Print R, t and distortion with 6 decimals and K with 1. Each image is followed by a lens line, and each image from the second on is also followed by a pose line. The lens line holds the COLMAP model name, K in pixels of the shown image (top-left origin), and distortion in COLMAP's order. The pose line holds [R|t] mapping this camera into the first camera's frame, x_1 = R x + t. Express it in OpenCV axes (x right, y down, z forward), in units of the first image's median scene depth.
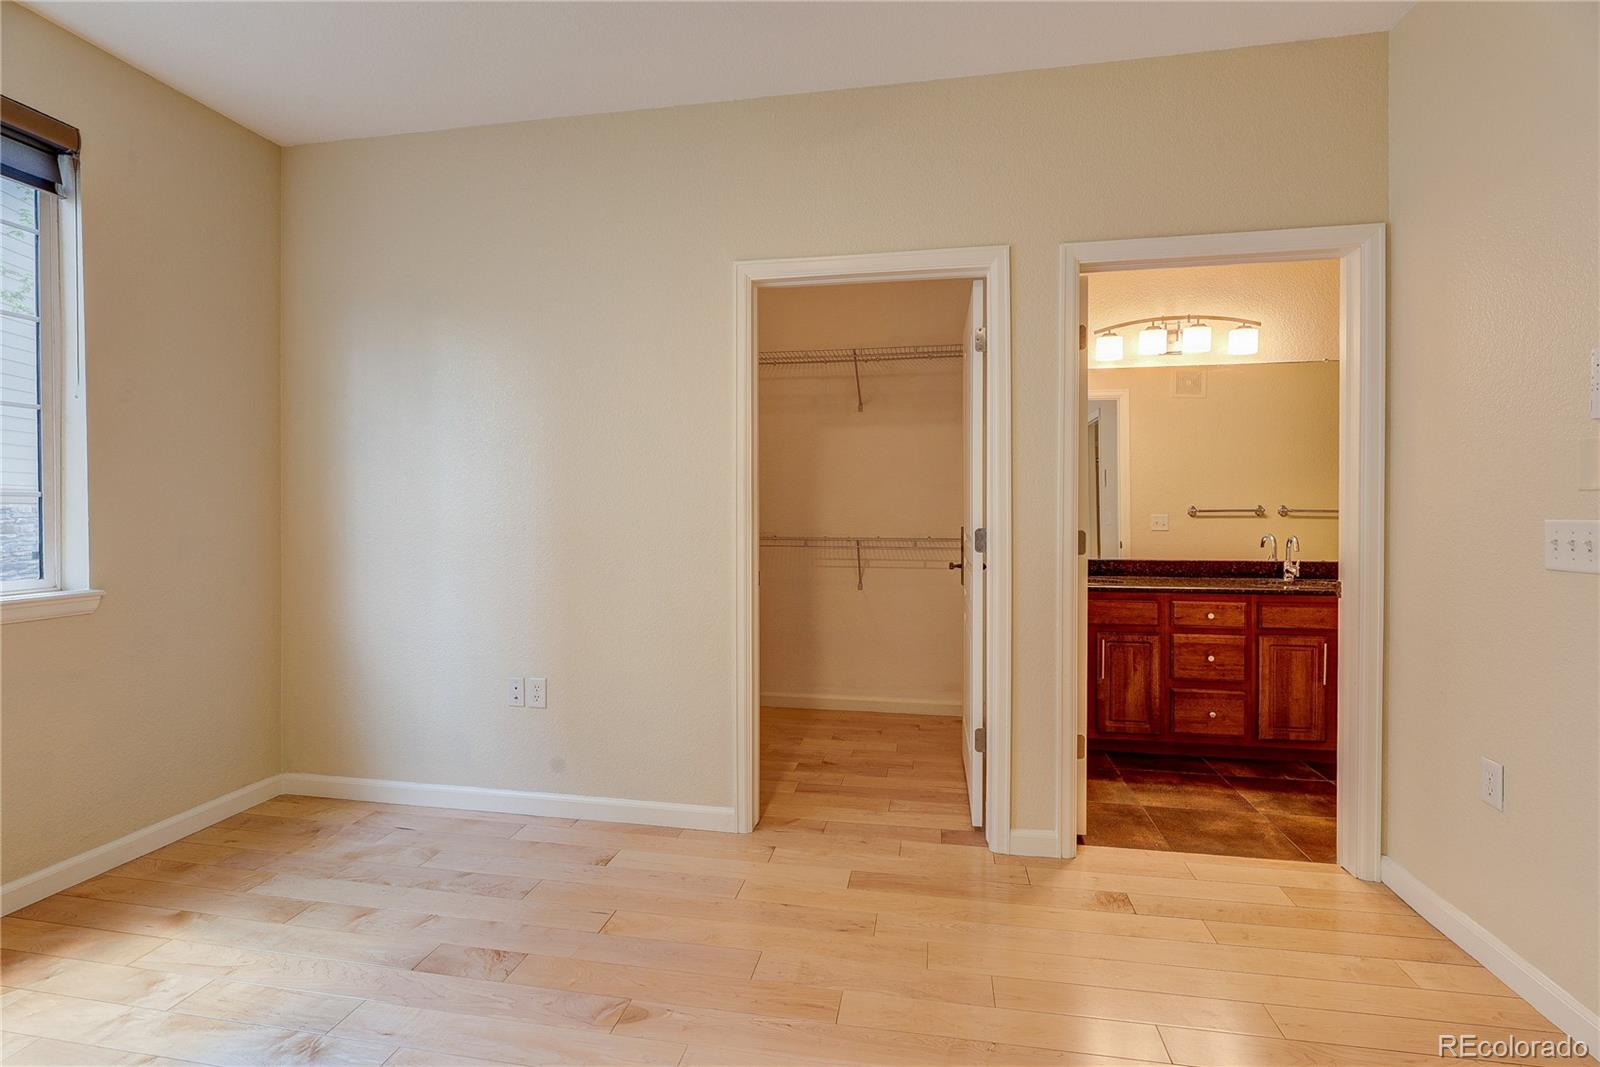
lens RADIAL K [[744.2, 0, 799.4], [0, 744.2, 523.7], [0, 0, 1]] dist [-0.009790, 0.002134]
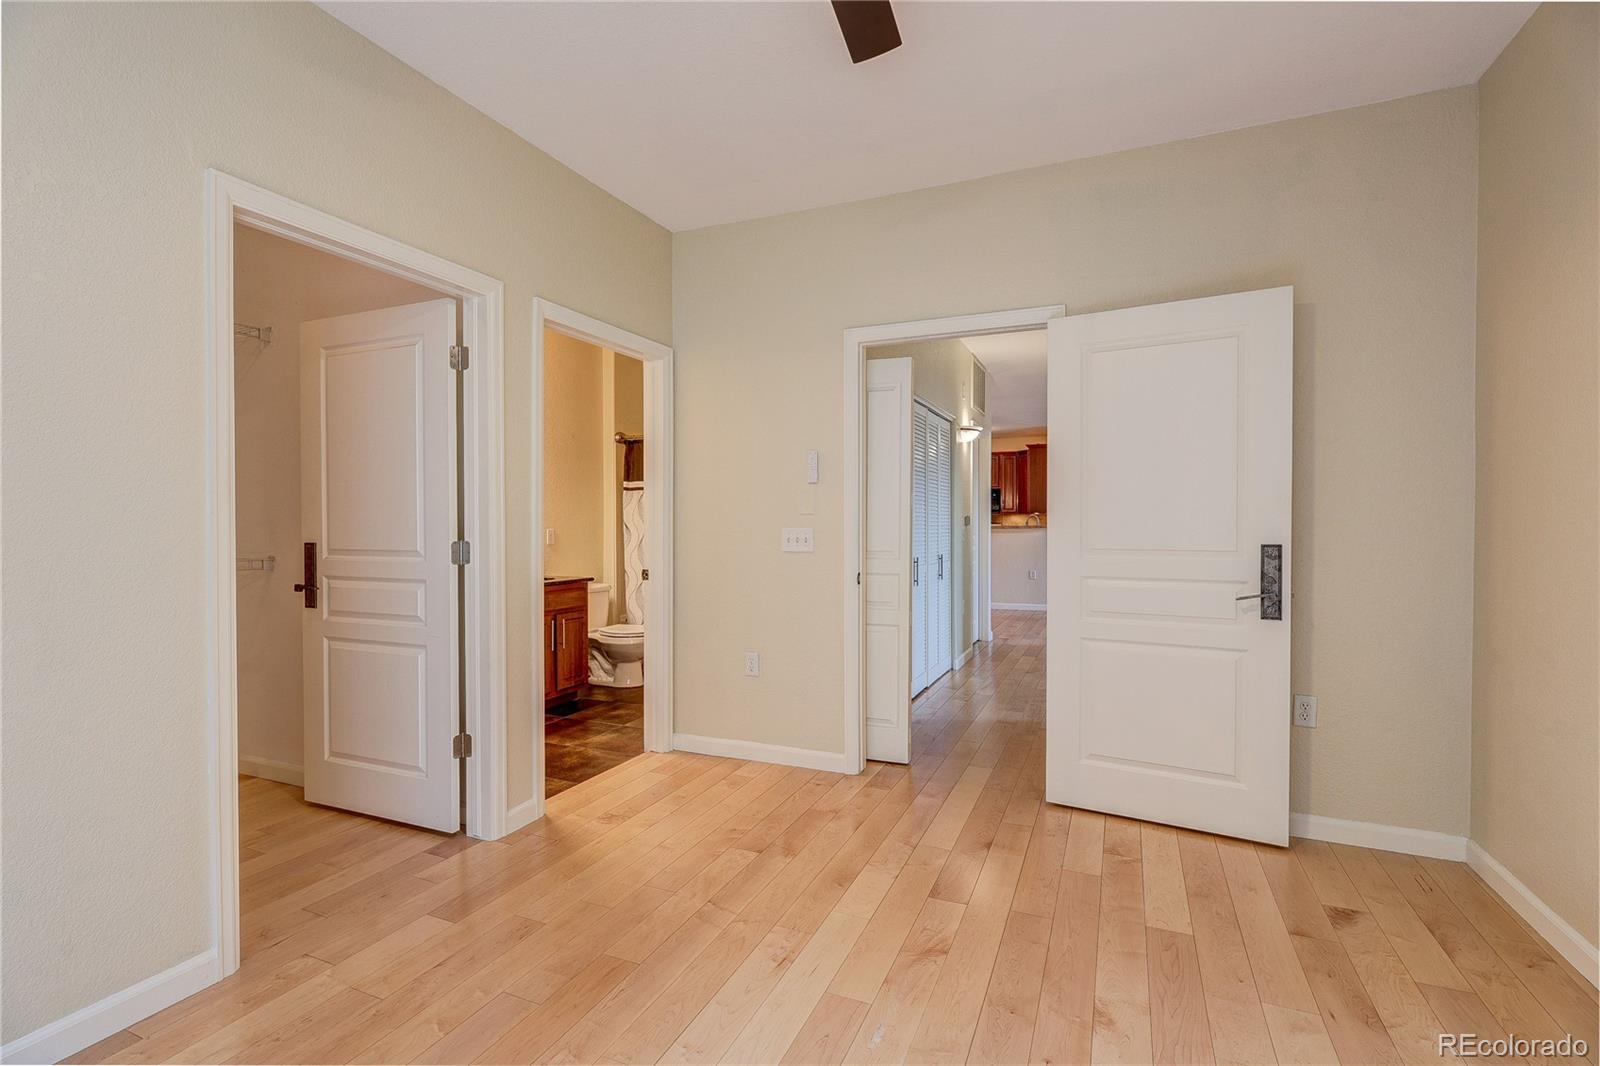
lens RADIAL K [[744.2, 0, 785.2], [0, 744.2, 537.9], [0, 0, 1]] dist [-0.009790, 0.002134]
pose [[0.232461, -0.017434, 0.972450, -0.513243], [0.015849, 0.999774, 0.014135, -0.003627], [-0.972477, 0.012126, 0.232685, 0.251282]]
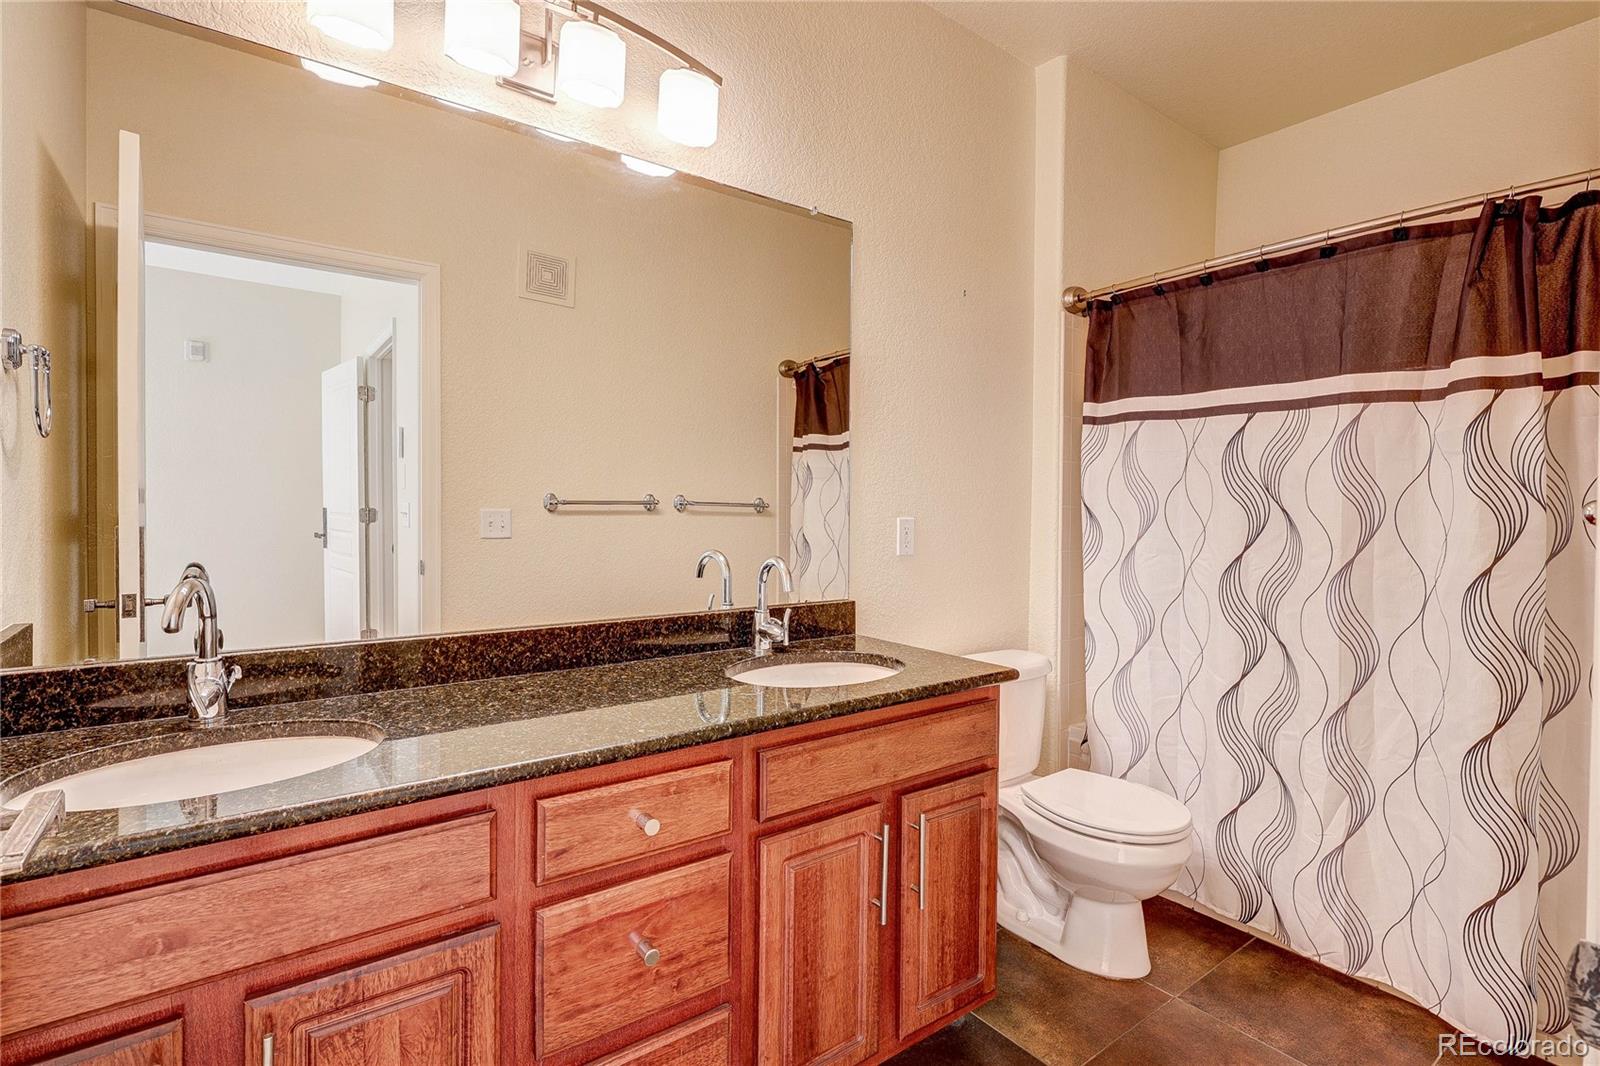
lens RADIAL K [[744.2, 0, 793.2], [0, 744.2, 503.3], [0, 0, 1]] dist [-0.009790, 0.002134]
pose [[0.672537, 0.008522, 0.740014, 0.356550], [0.002408, 0.999903, -0.013703, -0.012174], [-0.740060, 0.010998, 0.672451, 0.736837]]
